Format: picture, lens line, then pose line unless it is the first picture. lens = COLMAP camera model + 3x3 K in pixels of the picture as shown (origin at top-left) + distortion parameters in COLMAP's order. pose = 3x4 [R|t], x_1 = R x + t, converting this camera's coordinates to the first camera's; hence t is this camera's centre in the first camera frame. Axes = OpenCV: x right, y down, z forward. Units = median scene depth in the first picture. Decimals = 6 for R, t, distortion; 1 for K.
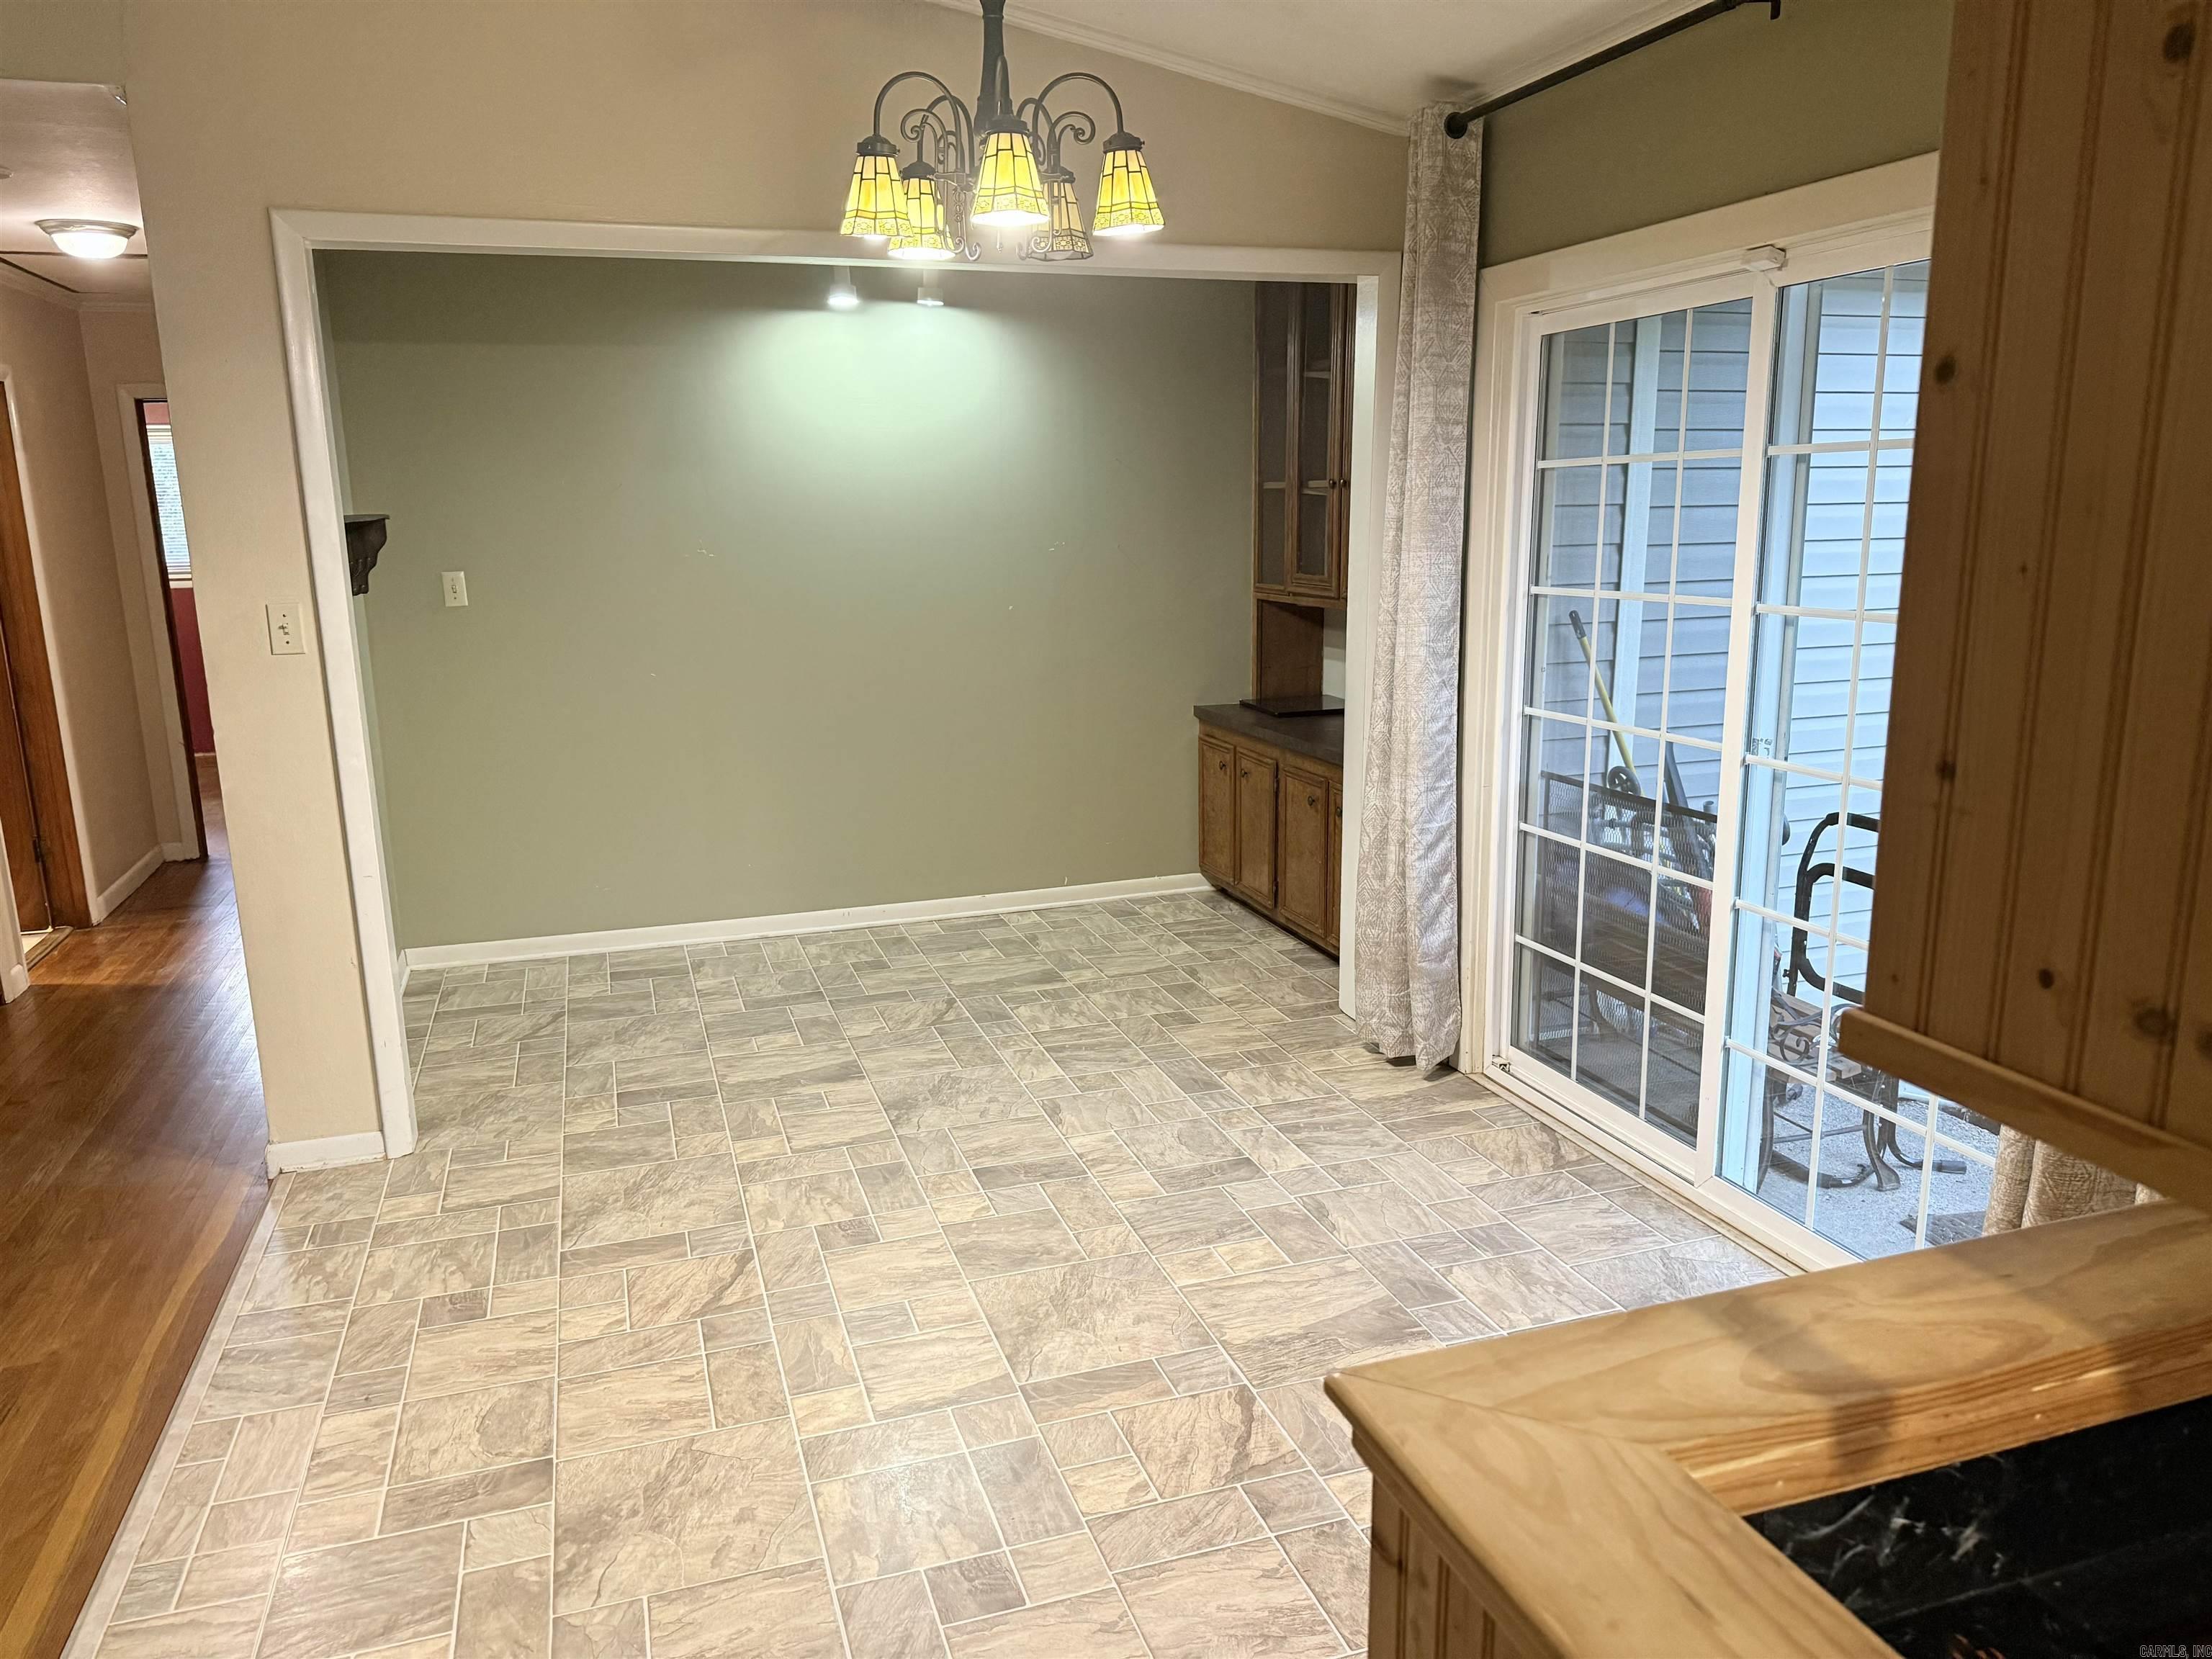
lens RADIAL K [[1543.9, 0, 1067.8], [0, 1543.9, 830.6], [0, 0, 1]] dist [0.129843, -0.144608]
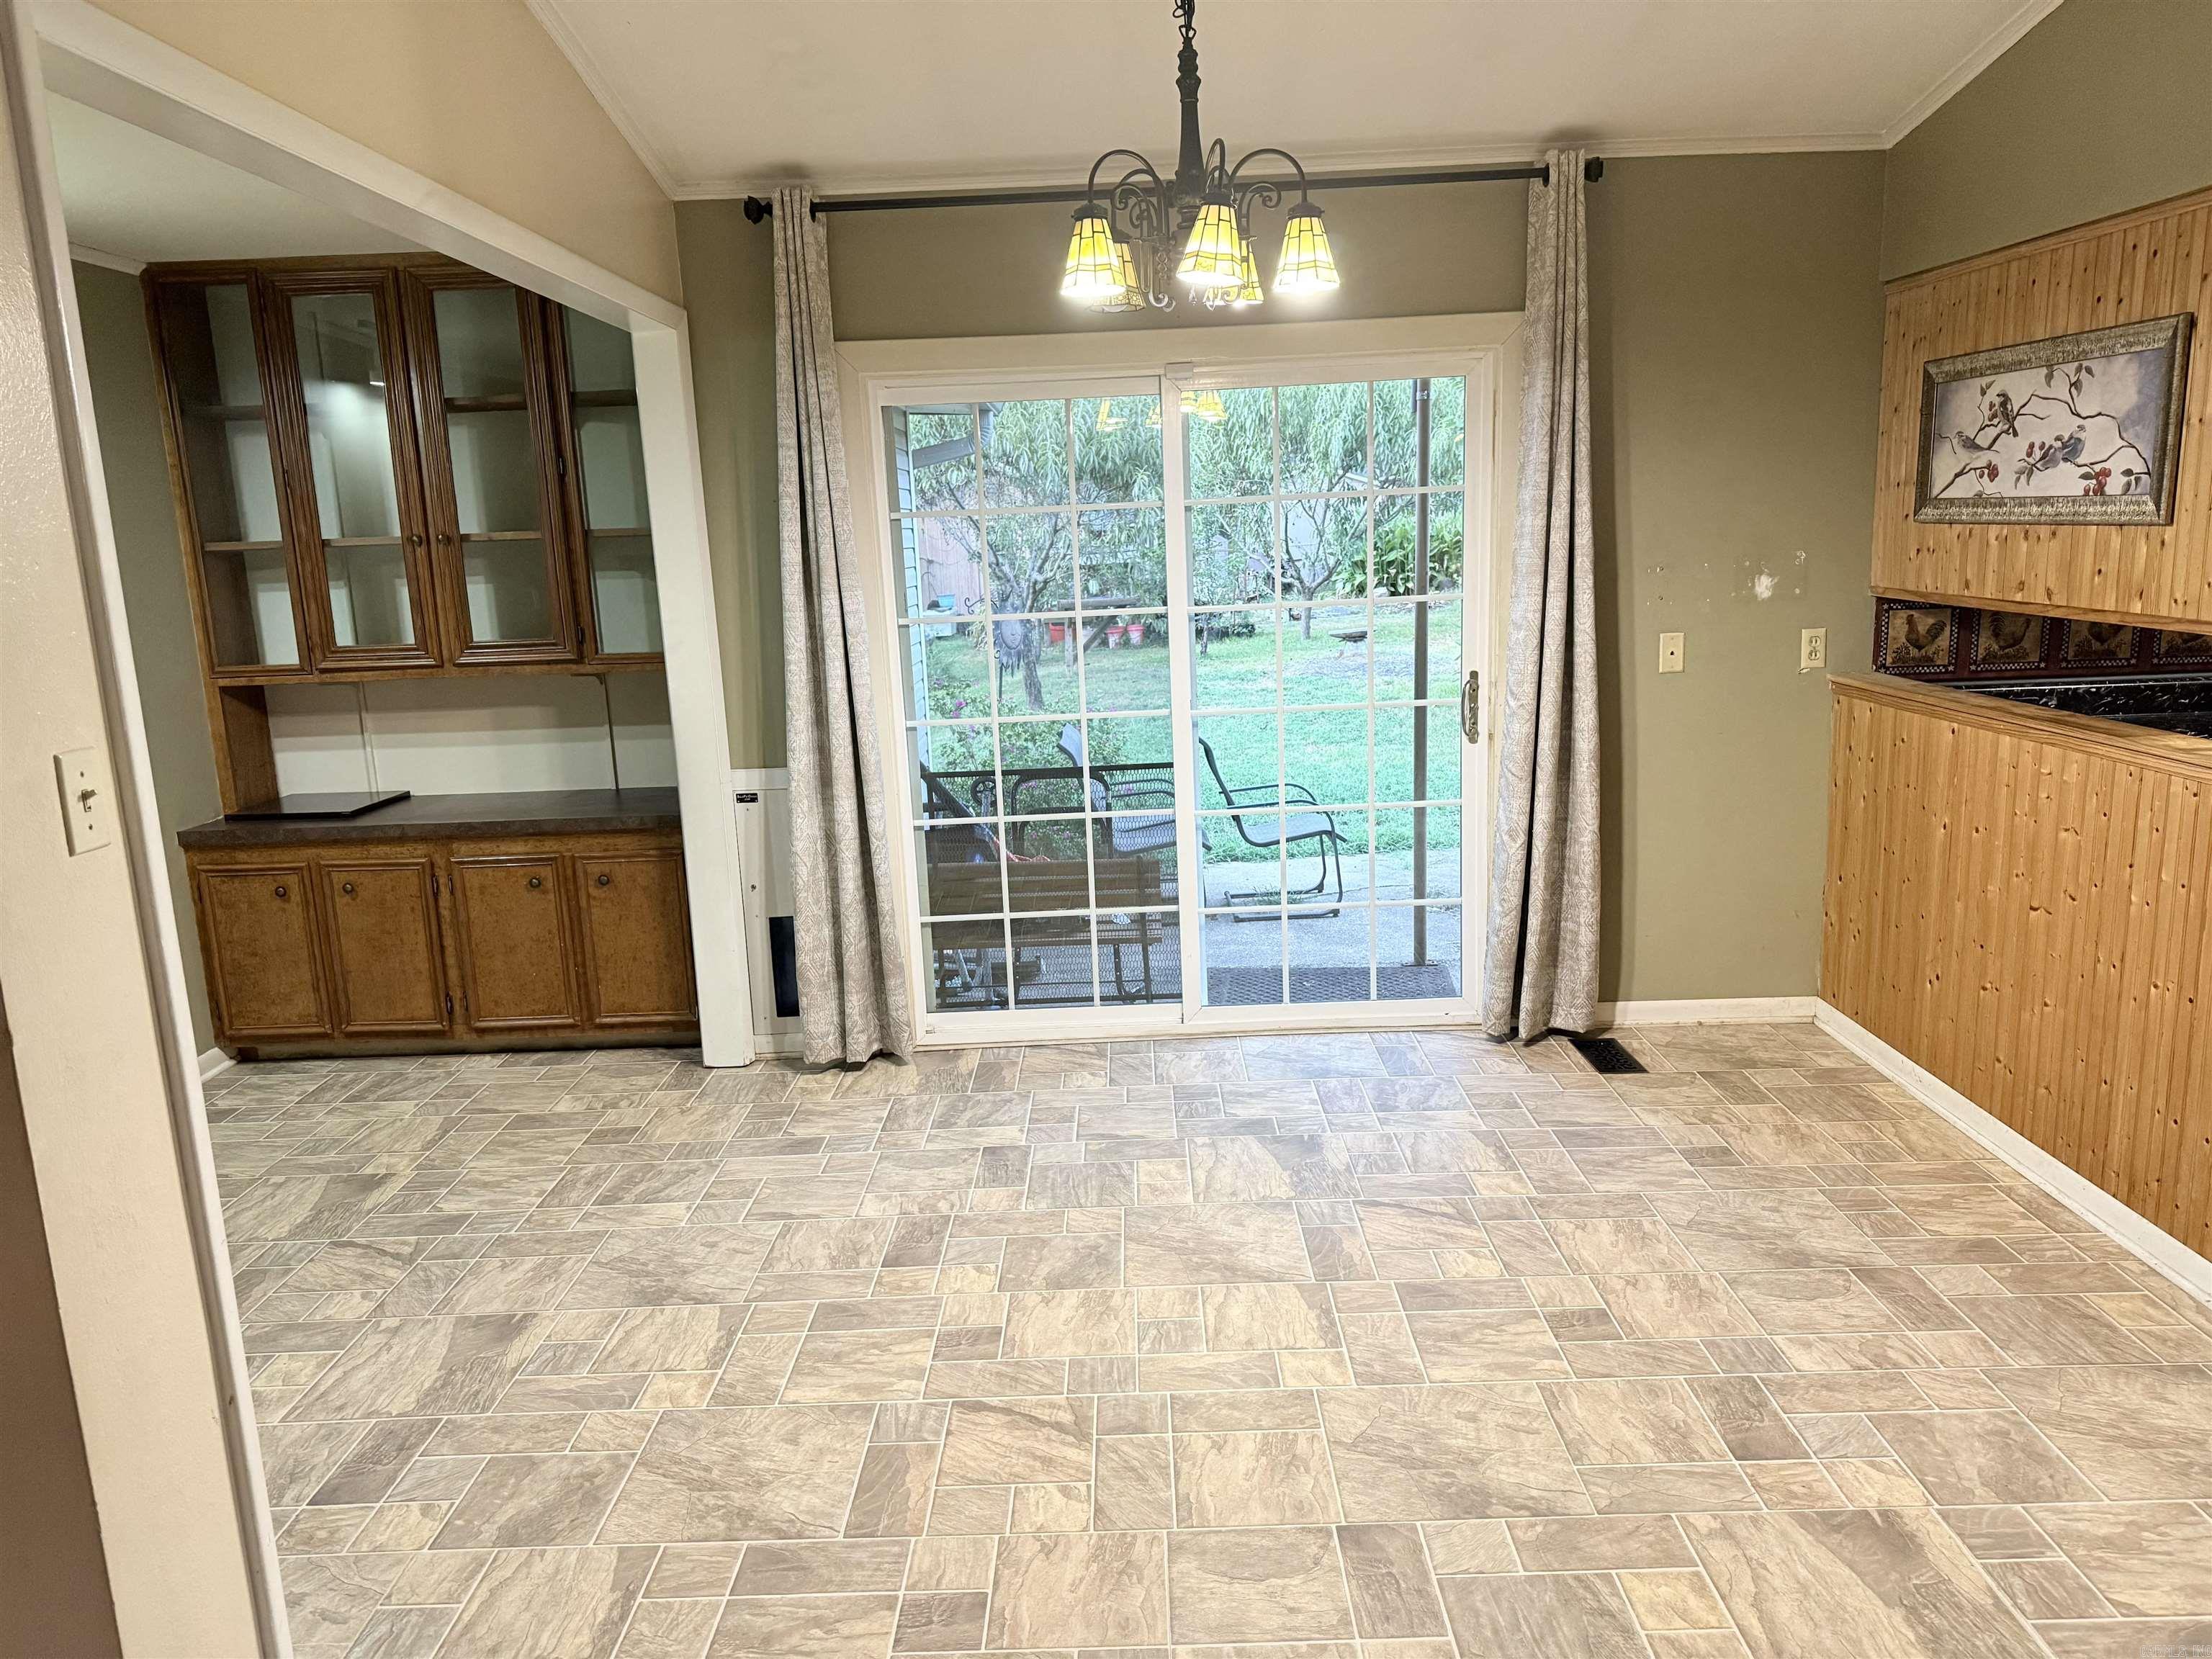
lens RADIAL K [[1572.8, 0, 1100.5], [0, 1572.8, 836.3], [0, 0, 1]] dist [0.133387, -0.157295]
pose [[0.311921, -0.175292, 0.933798, -0.822808], [0.231777, 0.967179, 0.104137, -0.090148], [-0.921404, 0.183950, 0.342312, 0.503782]]
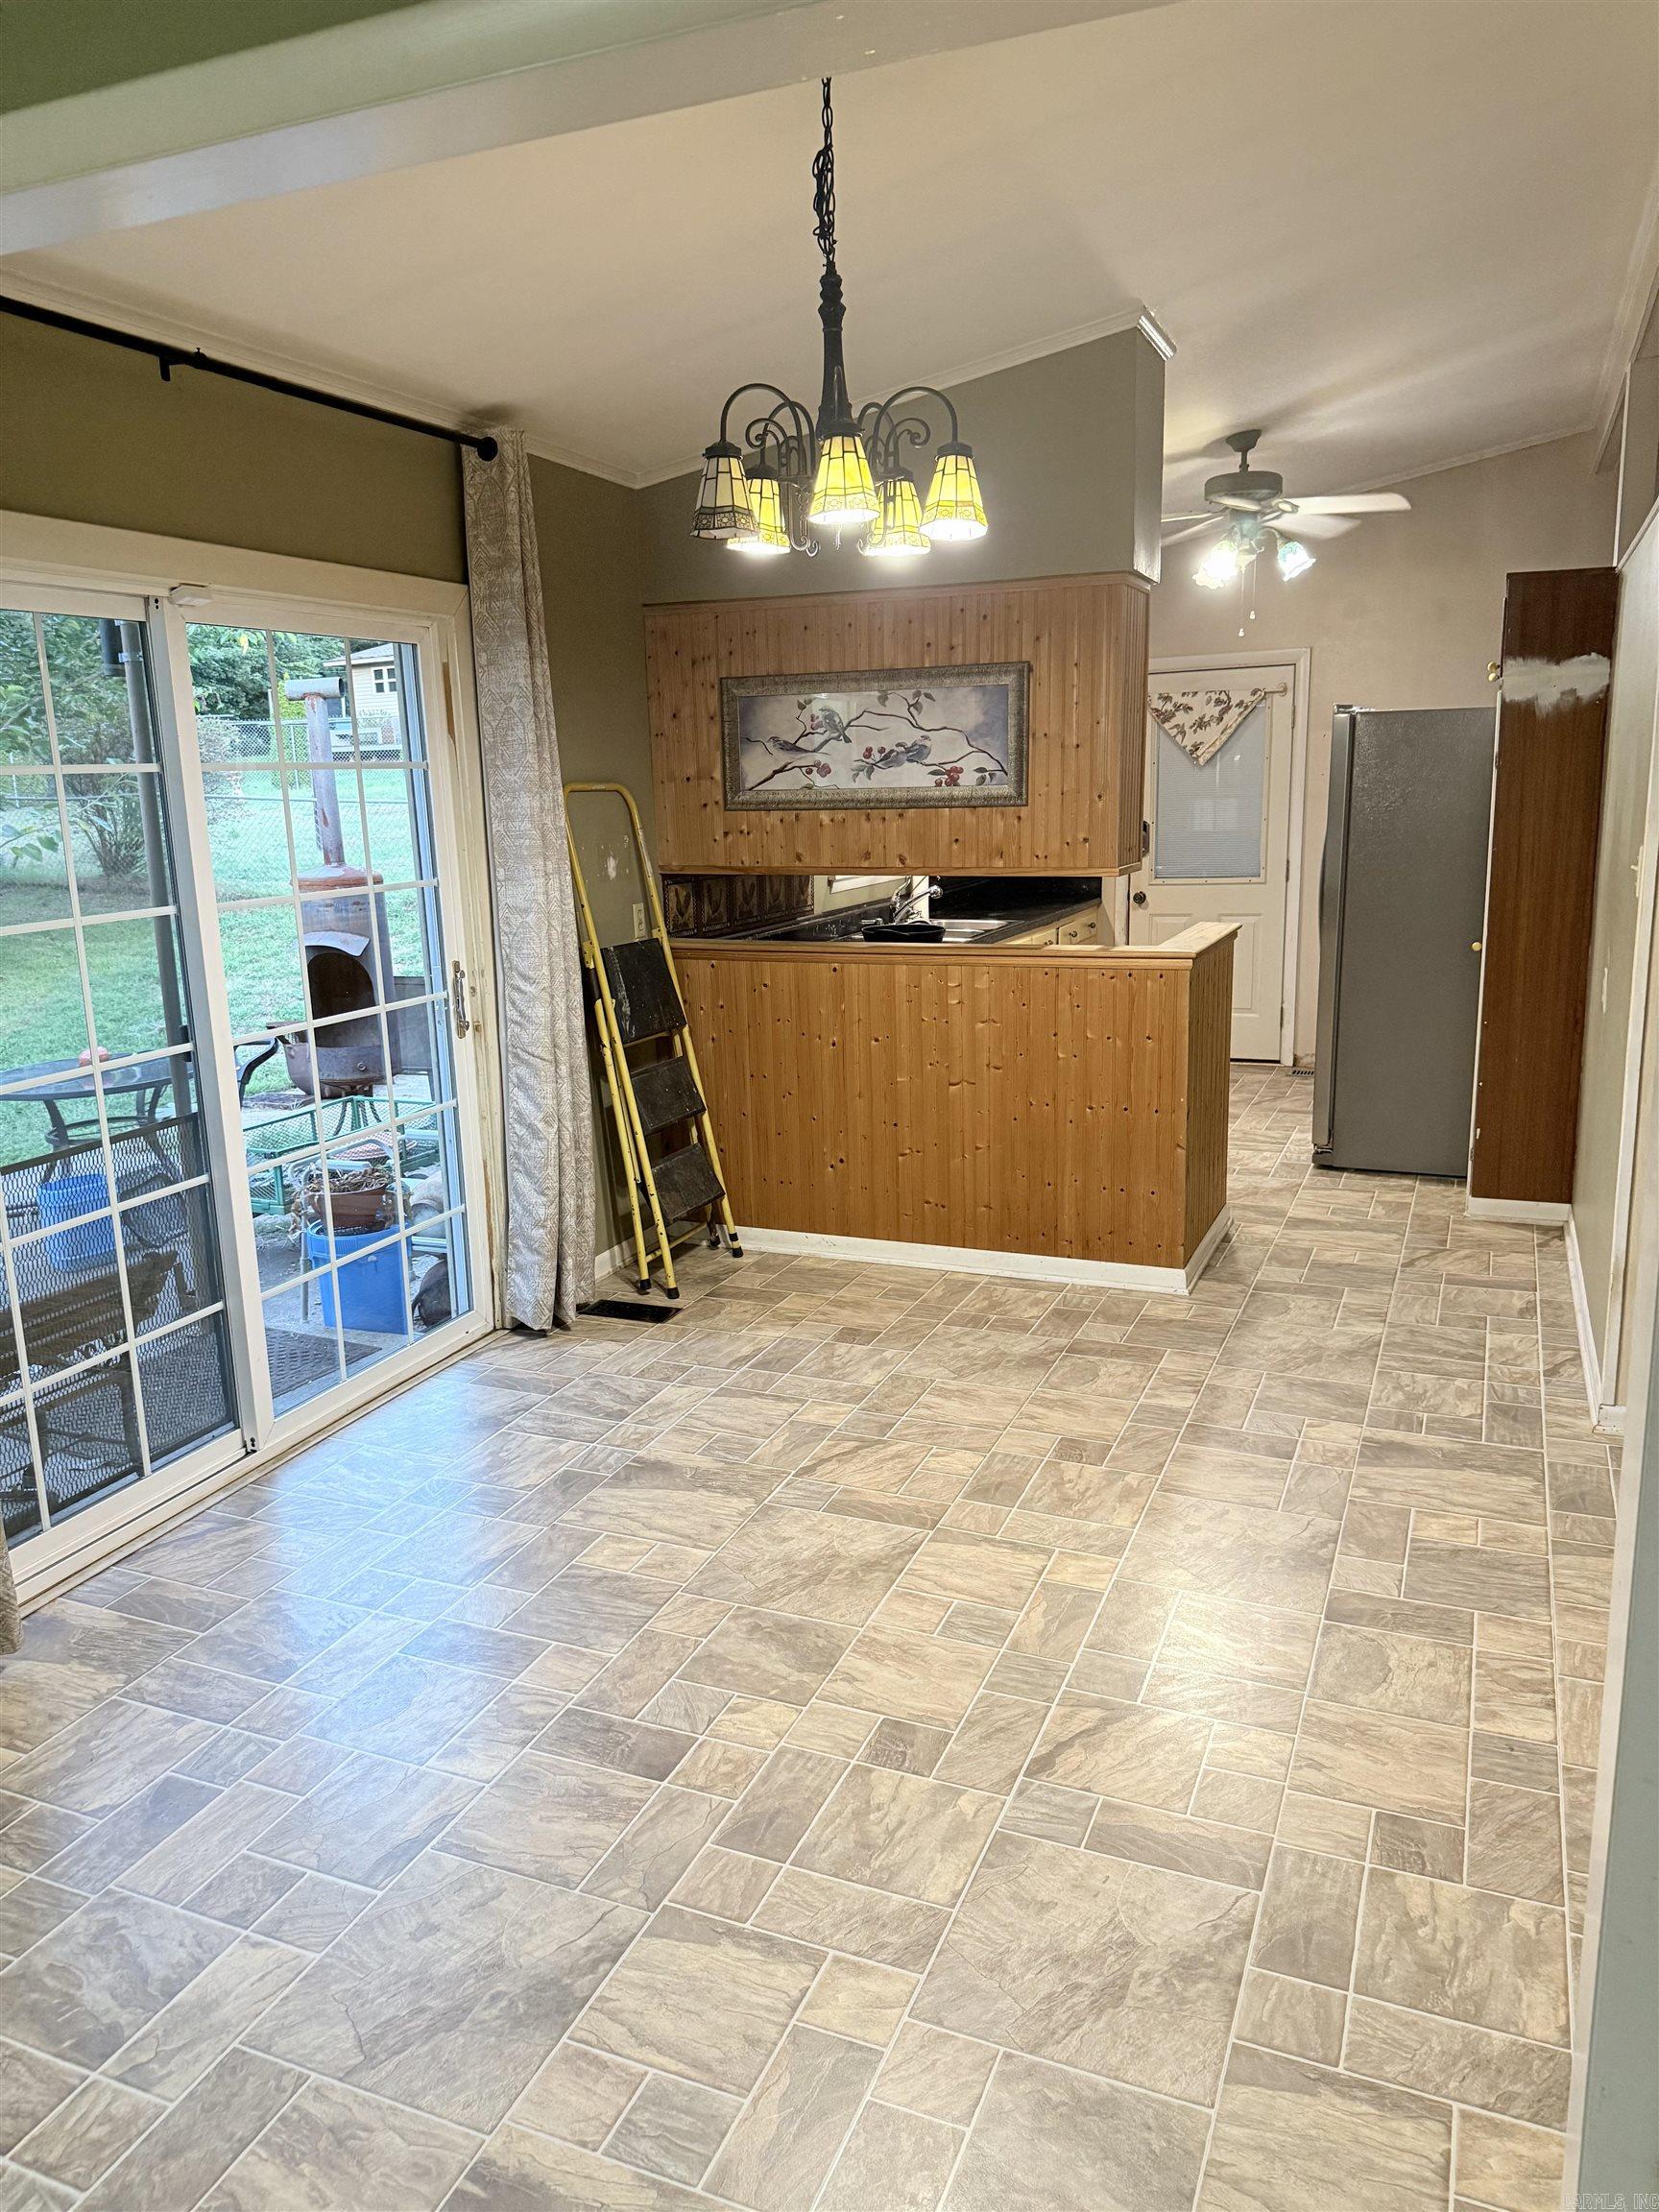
lens RADIAL K [[1572.8, 0, 817.5], [0, 1572.8, 1116.5], [0, 0, 1]] dist [0.133387, -0.157295]
pose [[-0.761208, -0.097604, 0.641121, -0.516113], [0.178670, 0.918785, 0.352011, -0.271497], [-0.623410, 0.382503, -0.681947, 1.287206]]
